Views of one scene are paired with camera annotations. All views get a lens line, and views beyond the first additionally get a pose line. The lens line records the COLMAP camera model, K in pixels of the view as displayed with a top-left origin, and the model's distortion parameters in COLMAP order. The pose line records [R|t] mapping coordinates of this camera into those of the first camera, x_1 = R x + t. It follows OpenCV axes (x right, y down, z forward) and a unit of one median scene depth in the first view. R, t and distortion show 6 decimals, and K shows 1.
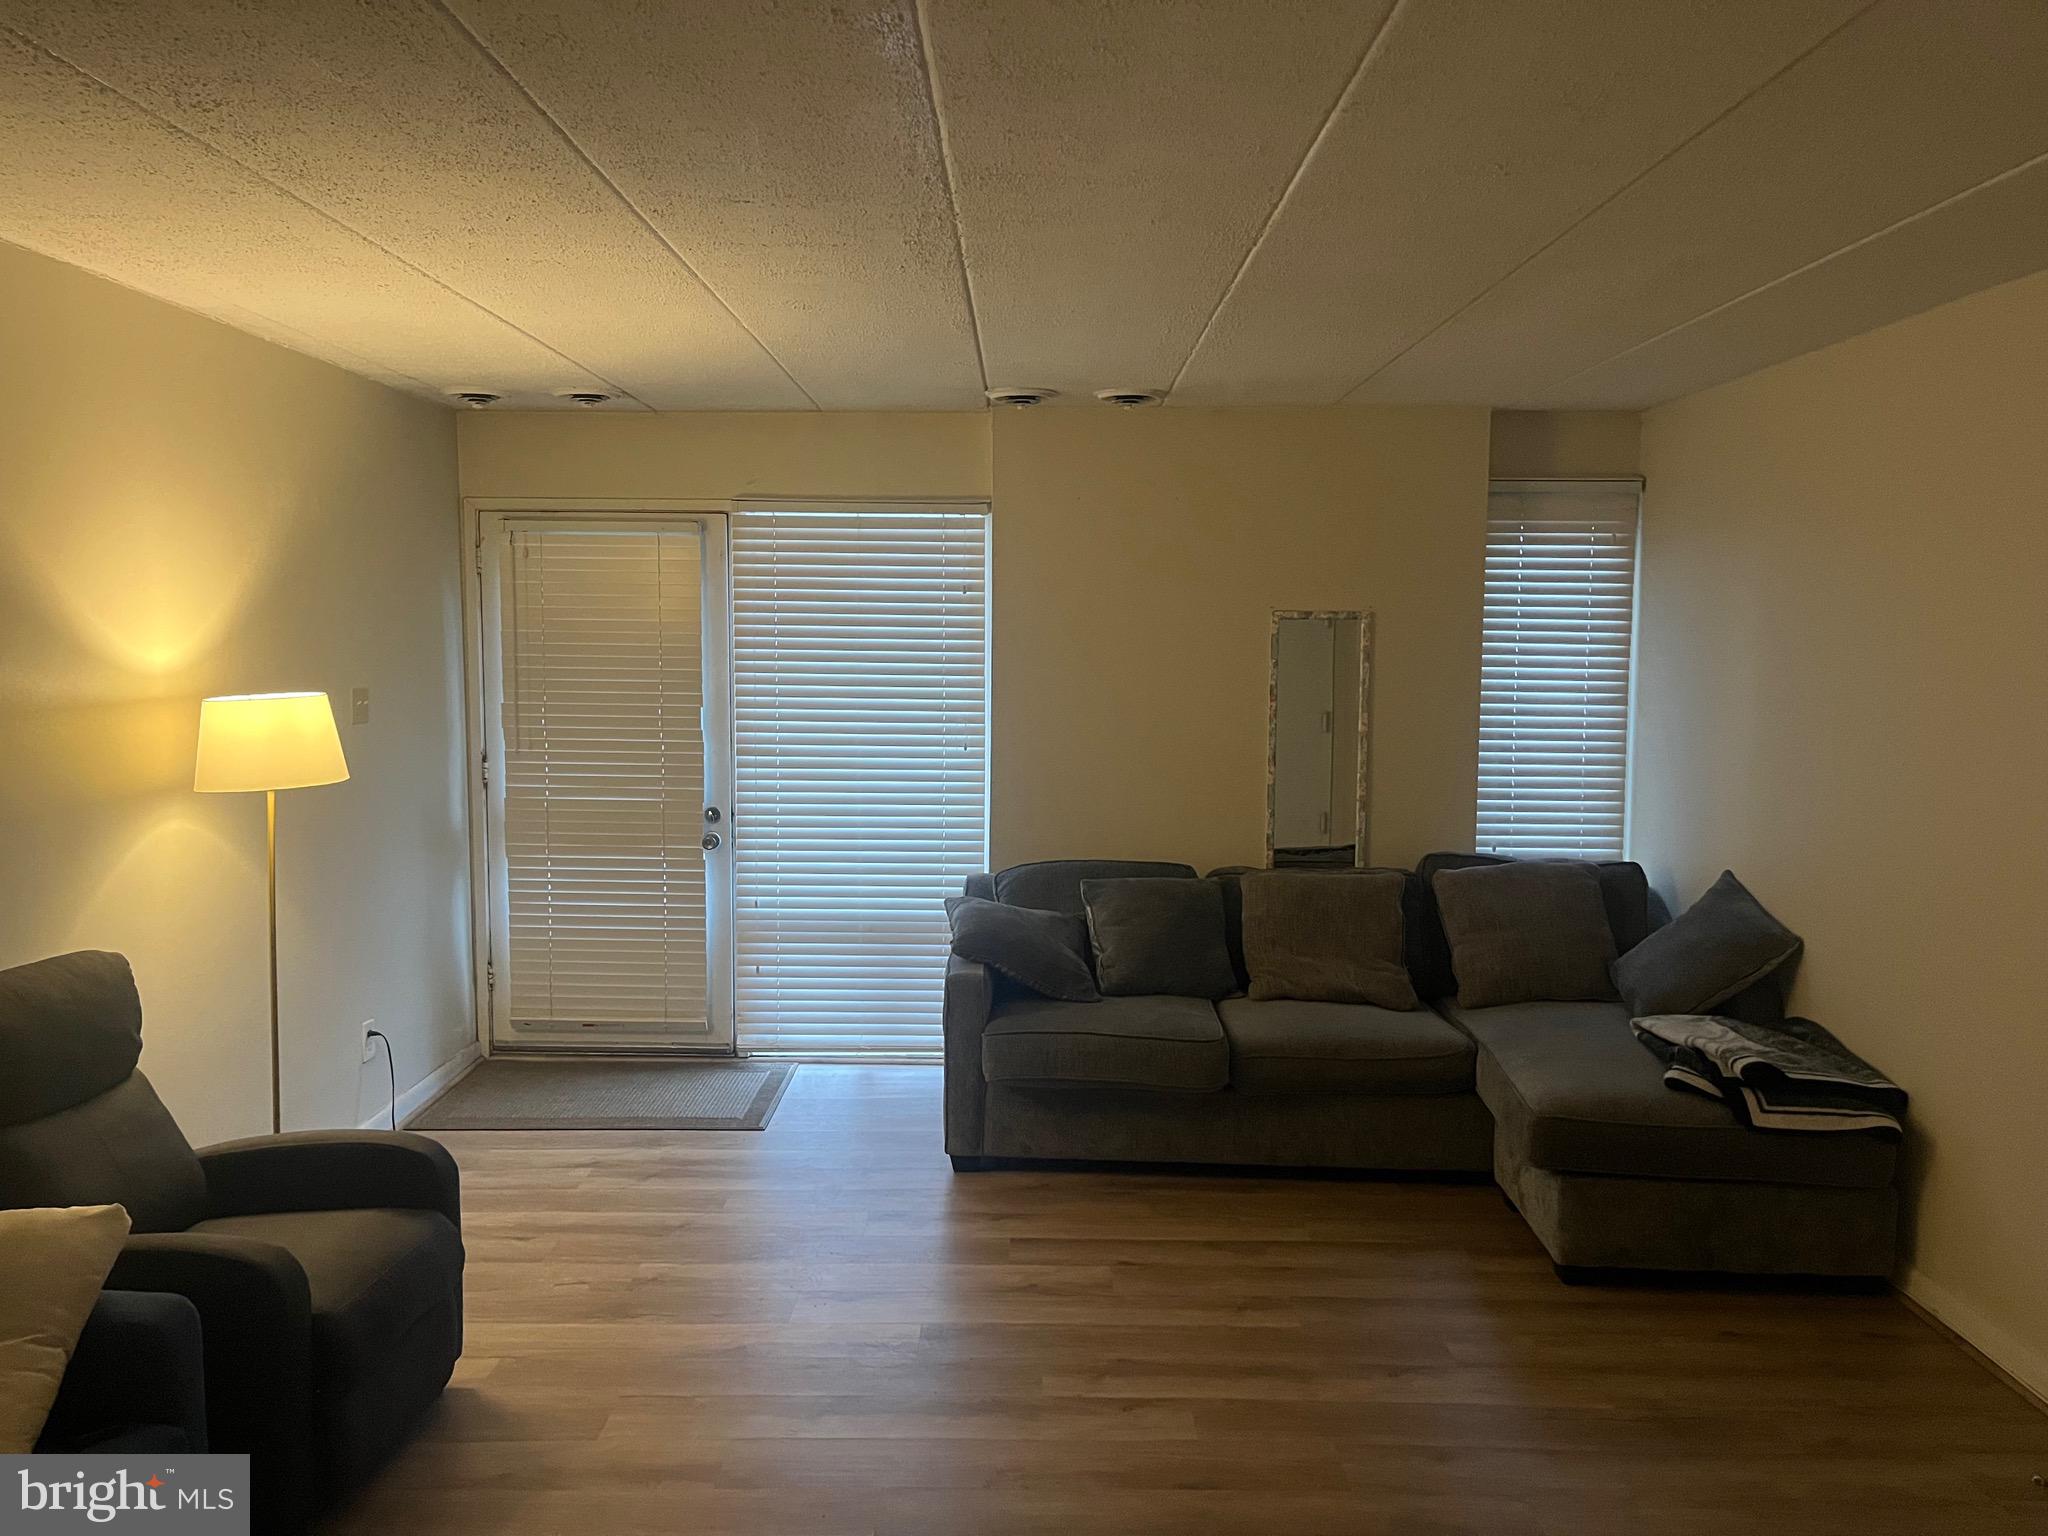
lens RADIAL K [[1558.5, 0, 1026.4], [0, 1558.5, 771.3], [0, 0, 1]] dist [0.004171, 0.000687]
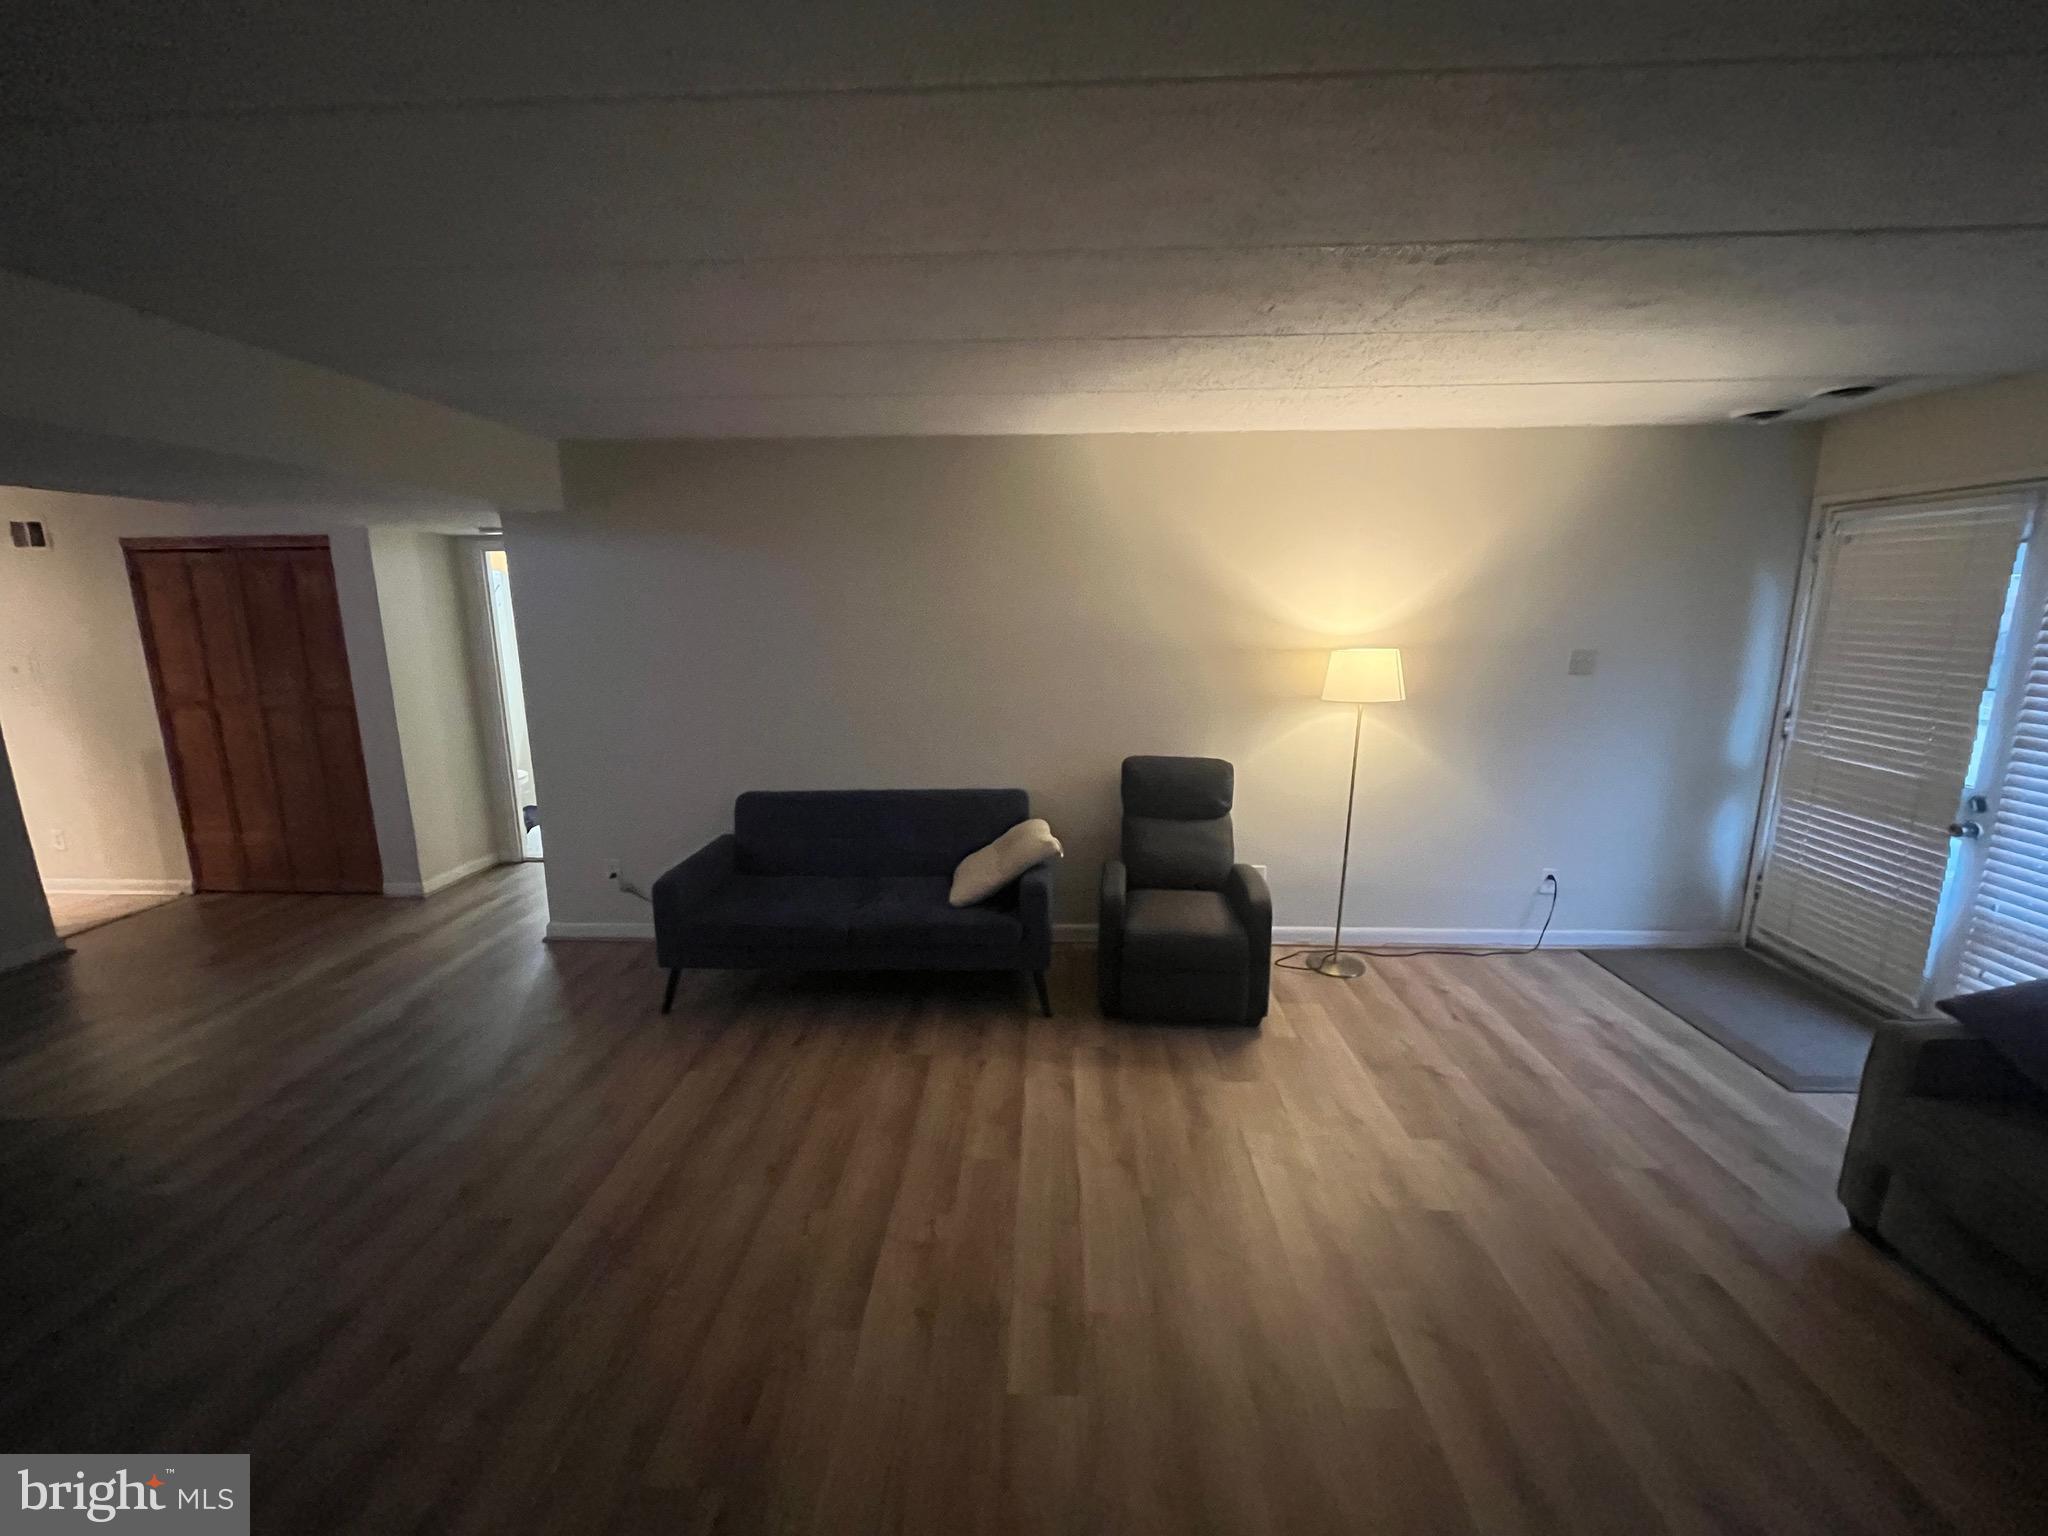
lens RADIAL K [[826.8, 0, 1025.5], [0, 826.8, 761.6], [0, 0, 1]] dist [0.000553, -0.000034]
pose [[-0.031185, 0.188374, -0.981602, 0.319031], [-0.085060, 0.978017, 0.190388, -0.045645], [0.995888, 0.089433, -0.014476, 0.421460]]
